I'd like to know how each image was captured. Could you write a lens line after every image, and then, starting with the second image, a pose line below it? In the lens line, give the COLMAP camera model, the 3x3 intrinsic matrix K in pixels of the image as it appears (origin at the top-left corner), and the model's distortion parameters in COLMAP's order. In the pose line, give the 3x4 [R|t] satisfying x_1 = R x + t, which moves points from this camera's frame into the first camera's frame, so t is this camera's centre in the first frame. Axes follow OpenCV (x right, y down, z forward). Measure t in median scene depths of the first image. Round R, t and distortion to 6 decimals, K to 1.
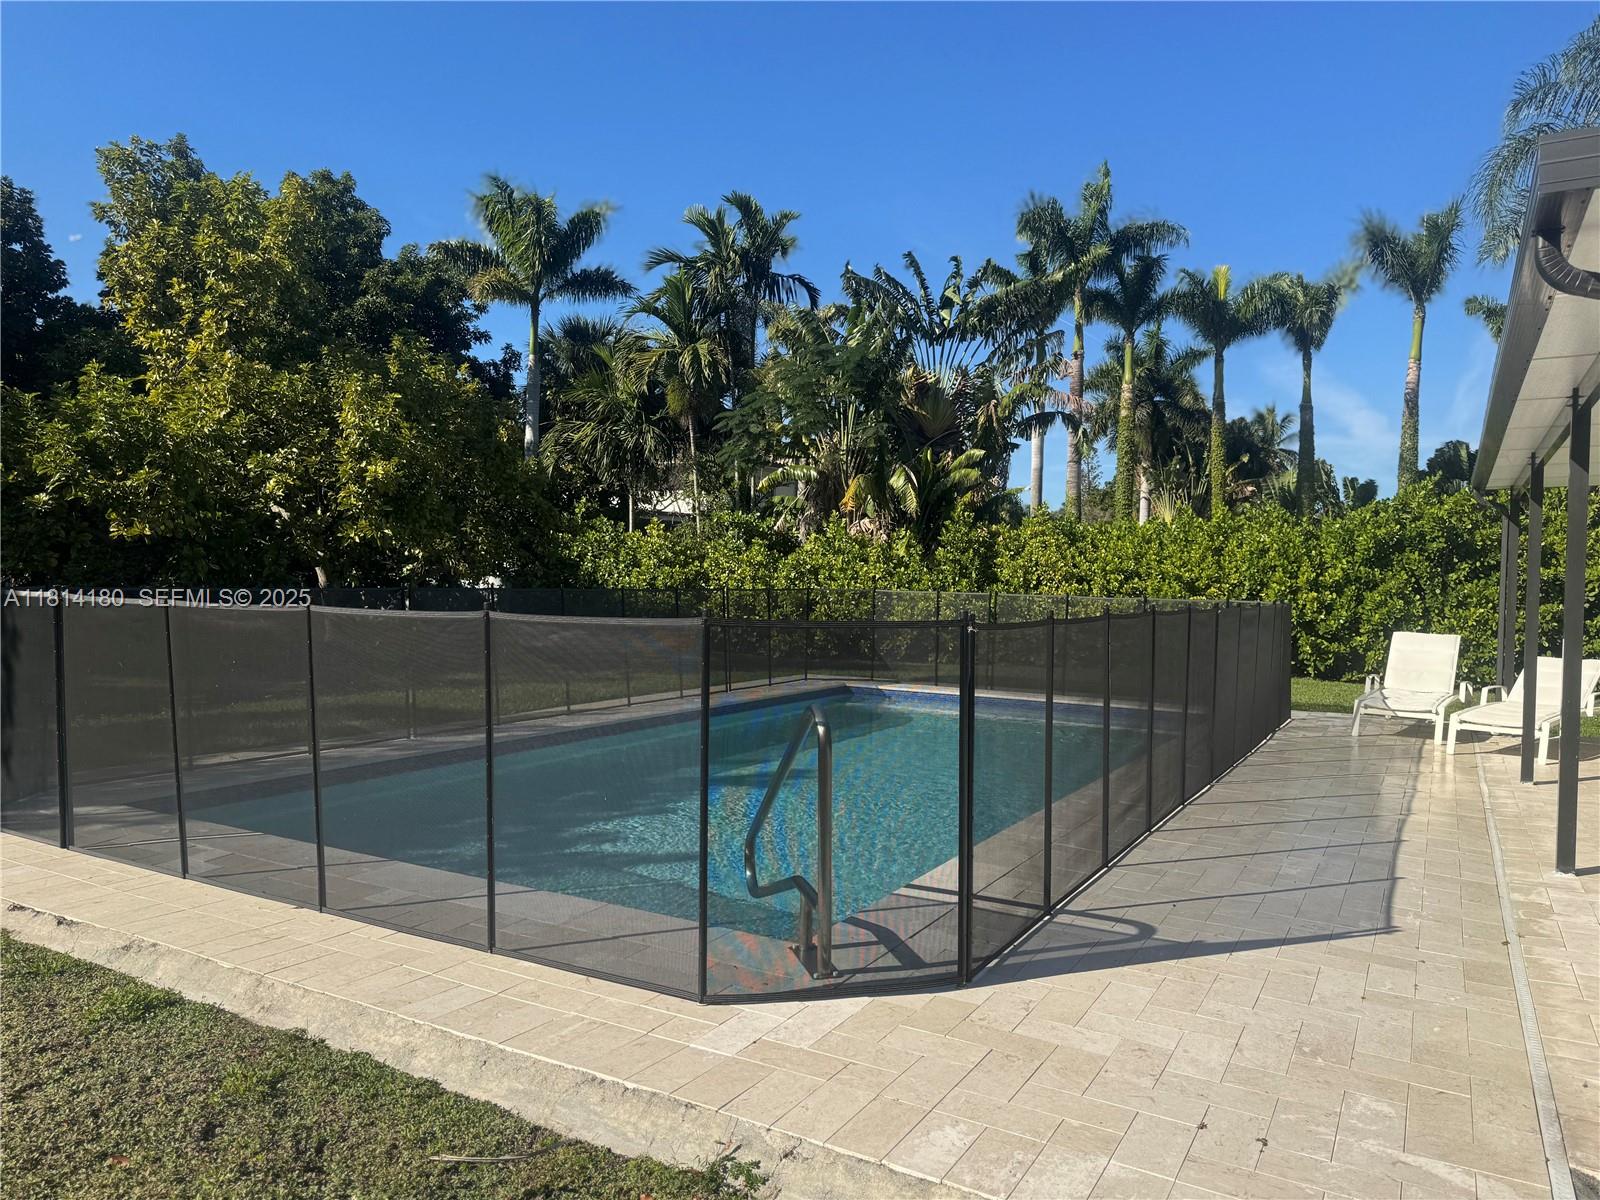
lens RADIAL K [[1118.6, 0, 809.4], [0, 1118.6, 602.9], [0, 0, 1]] dist [0.098788, -0.109766]
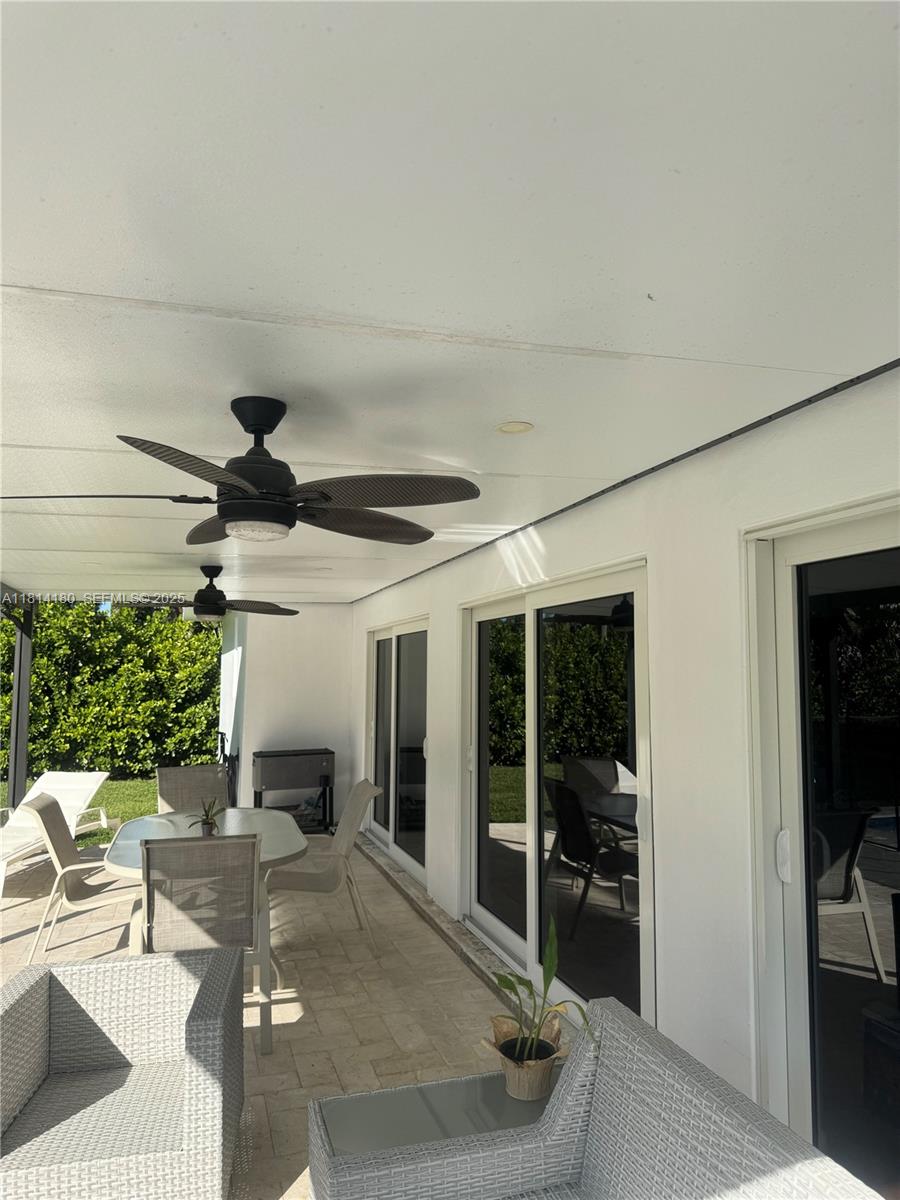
lens RADIAL K [[834.1, 0, 450.0], [0, 834.1, 600.0], [0, 0, 1]] dist [0.052703, -0.057978]
pose [[0.684736, 0.047111, 0.727267, 0.150623], [0.026813, 0.995604, -0.089738, -0.012192], [-0.728298, 0.080947, 0.680463, 0.110819]]
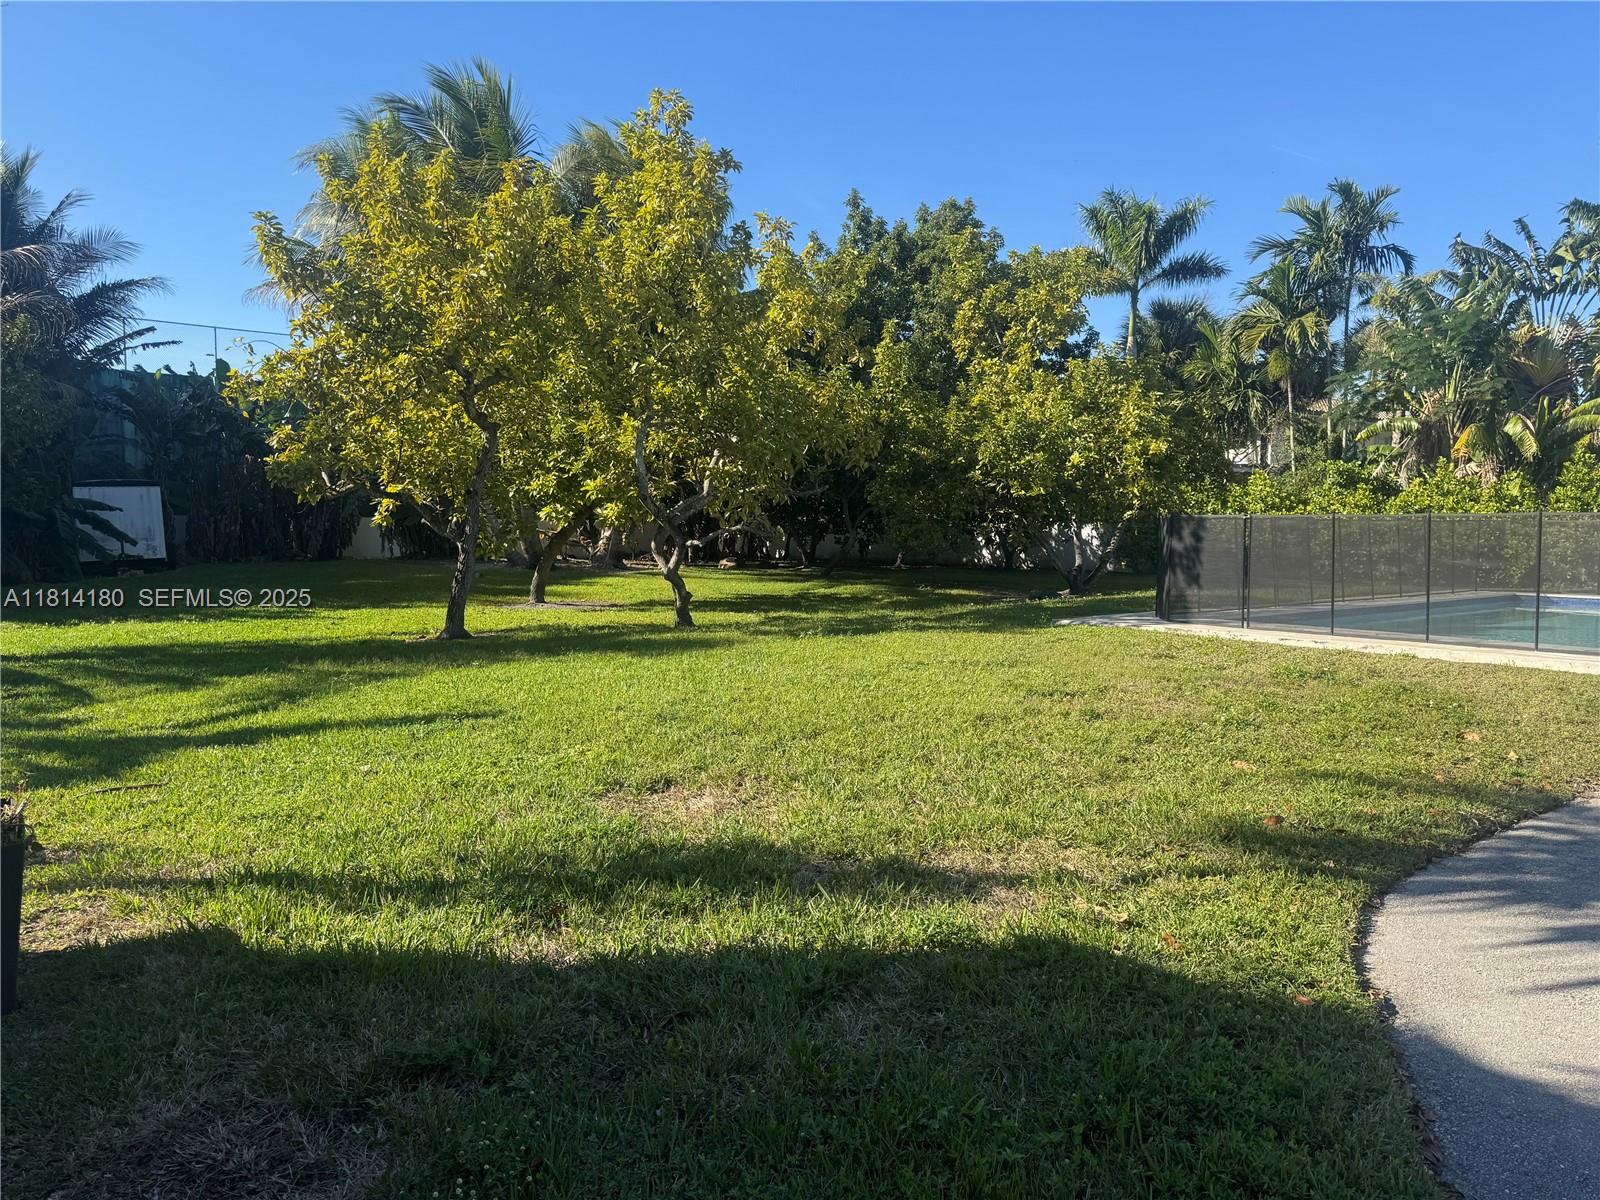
lens RADIAL K [[1112.1, 0, 836.0], [0, 1112.1, 599.6], [0, 0, 1]] dist [0.052703, -0.057978]
pose [[0.929413, 0.007226, -0.368971, -0.127693], [0.007526, 0.999229, 0.038525, 0.013306], [0.368965, -0.038583, 0.928642, -0.287475]]
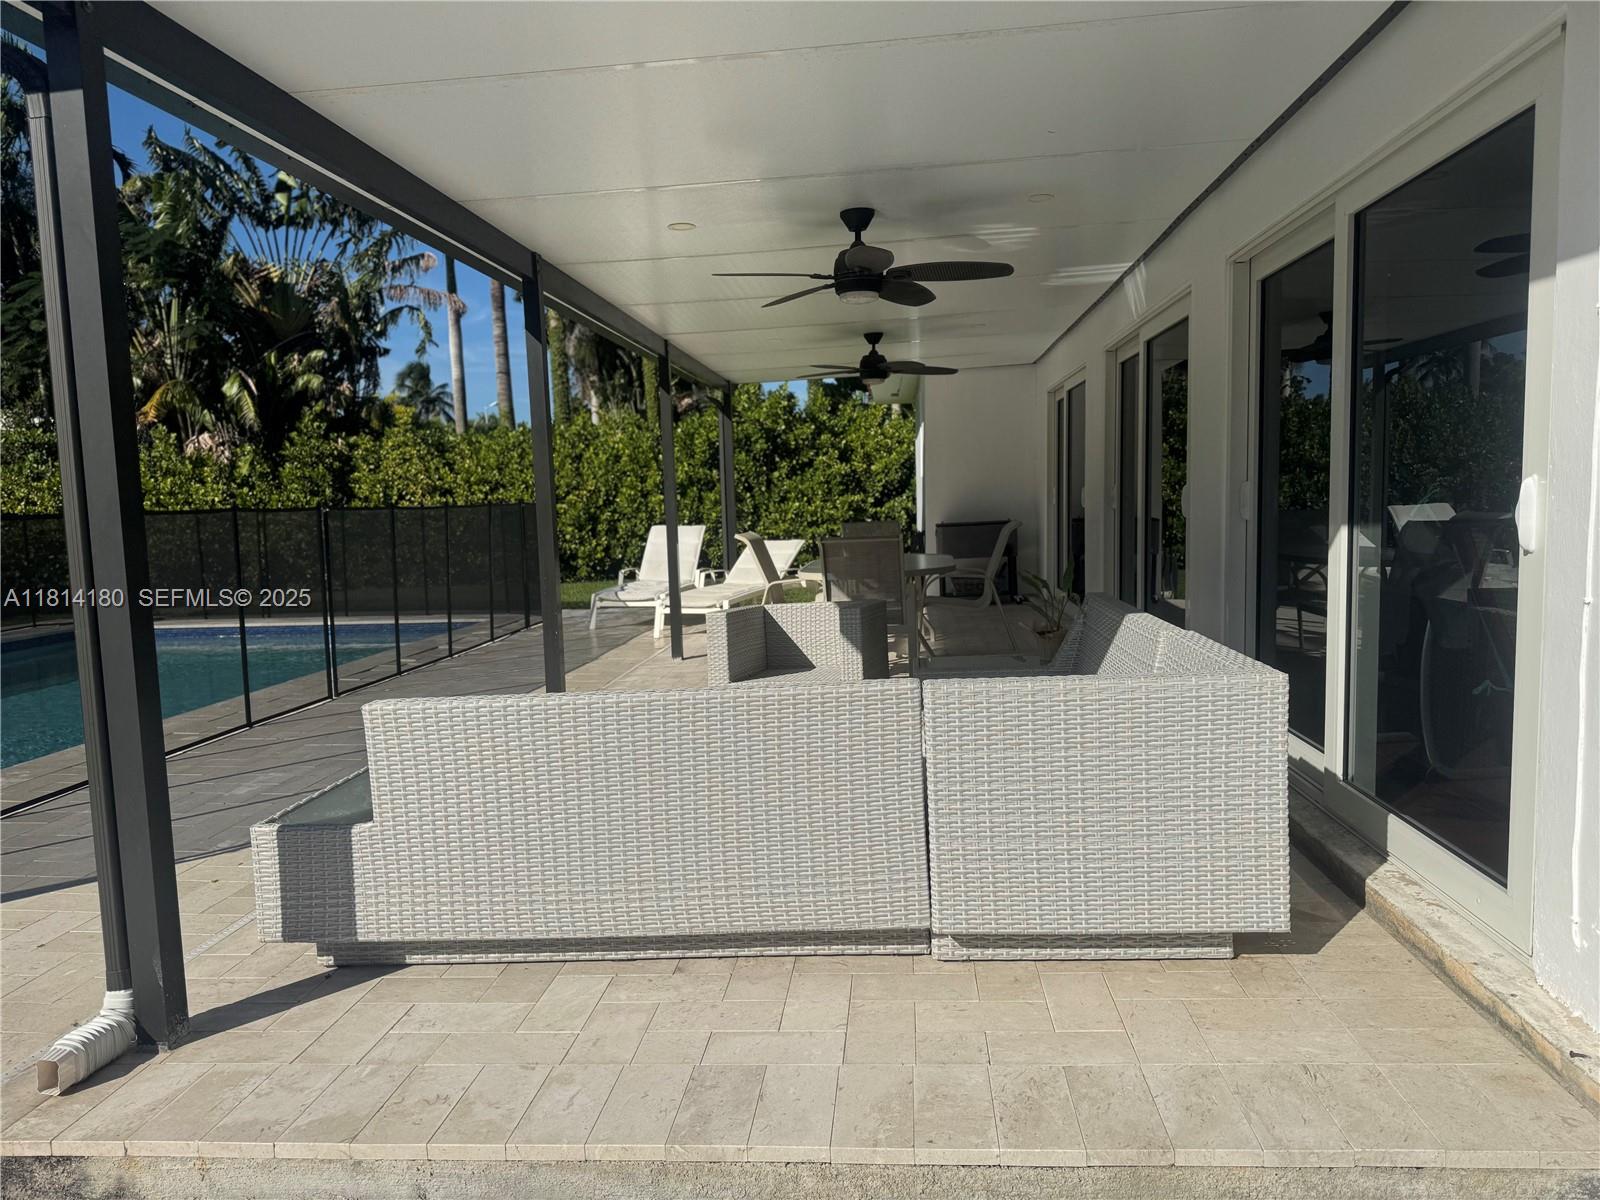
lens RADIAL K [[1118.6, 0, 809.4], [0, 1118.6, 602.9], [0, 0, 1]] dist [0.098788, -0.109766]
pose [[0.909165, -0.086500, 0.407353, 0.107392], [0.057537, 0.994900, 0.082848, 0.009116], [-0.412441, -0.051884, 0.909505, 0.002290]]
